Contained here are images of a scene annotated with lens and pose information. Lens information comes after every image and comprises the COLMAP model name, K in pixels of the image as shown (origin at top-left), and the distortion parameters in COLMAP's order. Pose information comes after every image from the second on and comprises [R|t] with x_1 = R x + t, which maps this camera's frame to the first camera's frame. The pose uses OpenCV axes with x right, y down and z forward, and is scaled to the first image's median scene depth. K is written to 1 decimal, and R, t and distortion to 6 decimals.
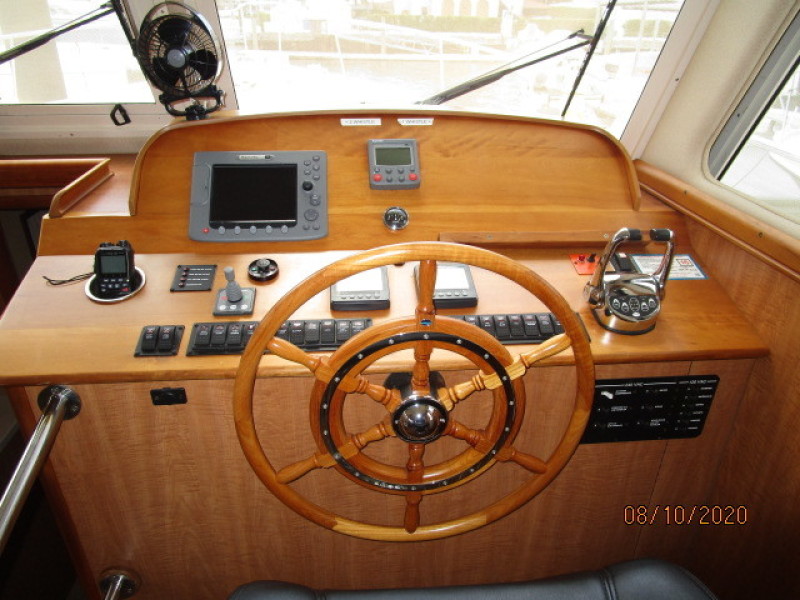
lens RADIAL K [[568.6, 0, 401.9], [0, 568.6, 296.9], [0, 0, 1]] dist [-0.012263, -0.006953]
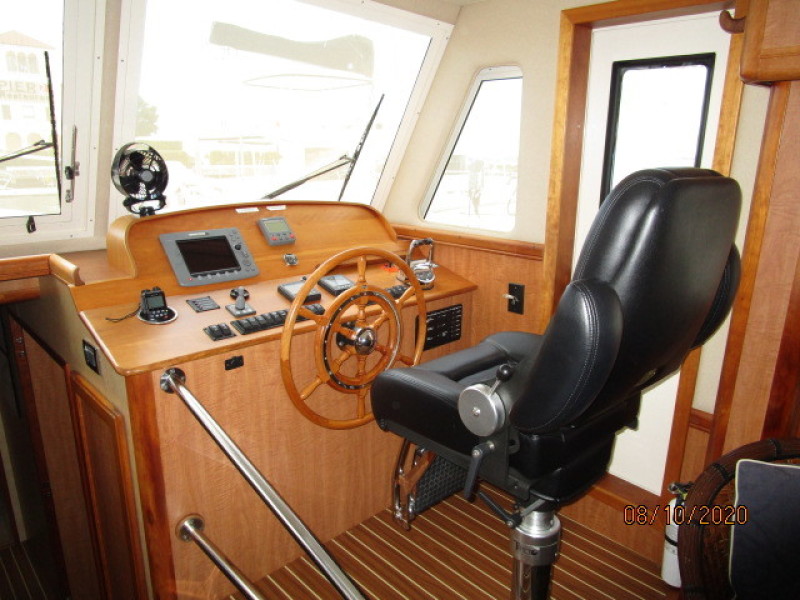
lens RADIAL K [[568.6, 0, 400.3], [0, 568.6, 300.5], [0, 0, 1]] dist [-0.012263, -0.006953]
pose [[0.781748, -0.167144, 0.600777, -0.795351], [0.282511, 0.953799, -0.102252, 0.245749], [-0.555929, 0.249661, 0.792851, -0.505474]]
